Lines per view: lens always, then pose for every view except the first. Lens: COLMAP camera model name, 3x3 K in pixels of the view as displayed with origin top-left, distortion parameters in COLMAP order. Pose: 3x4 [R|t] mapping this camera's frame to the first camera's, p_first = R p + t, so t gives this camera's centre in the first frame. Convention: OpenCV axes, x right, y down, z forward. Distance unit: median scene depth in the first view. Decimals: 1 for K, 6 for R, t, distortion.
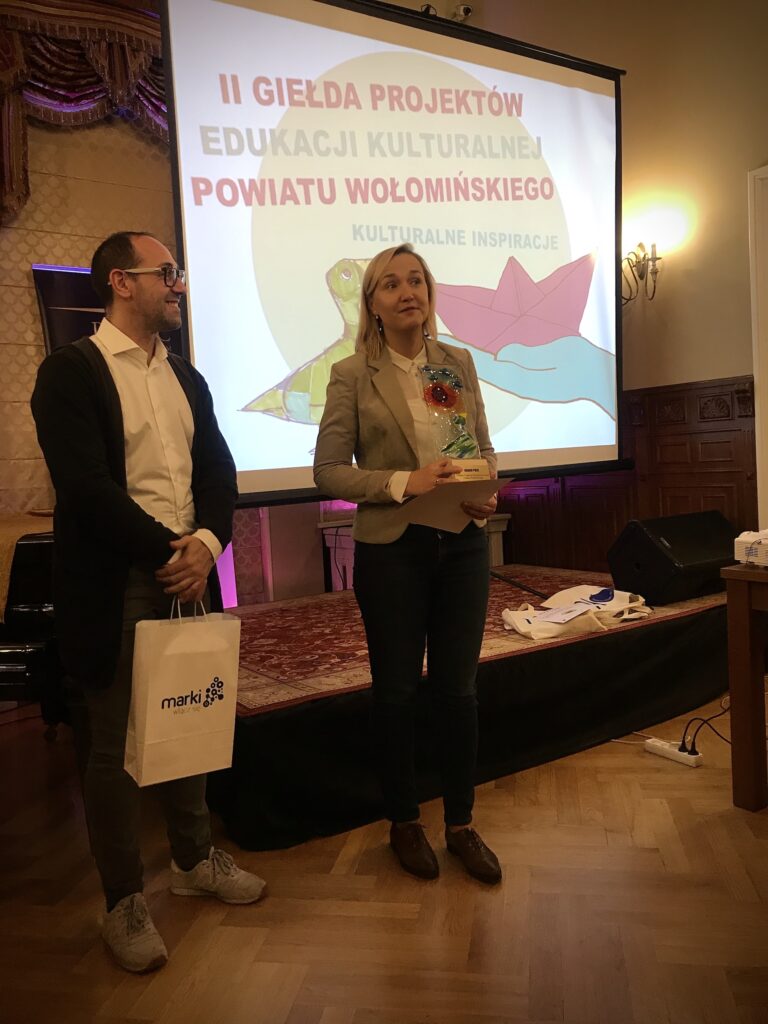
lens RADIAL K [[856.8, 0, 393.0], [0, 856.8, 490.5], [0, 0, 1]] dist [0.025760, -0.004168]
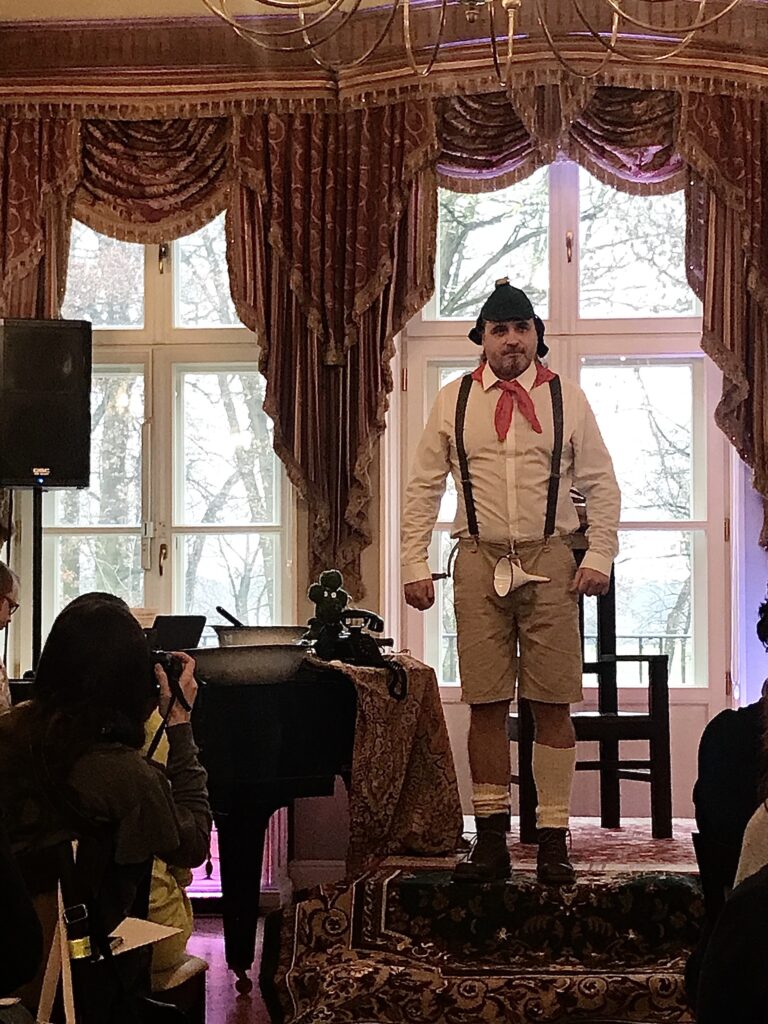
lens RADIAL K [[2043.4, 0, 414.1], [0, 2043.4, 559.1], [0, 0, 1]] dist [0.078344, 0.000000]
pose [[0.752473, 0.029403, -0.657967, 0.818647], [-0.065185, 0.997423, -0.029975, -0.017235], [0.655390, 0.065444, 0.752450, -0.457143]]
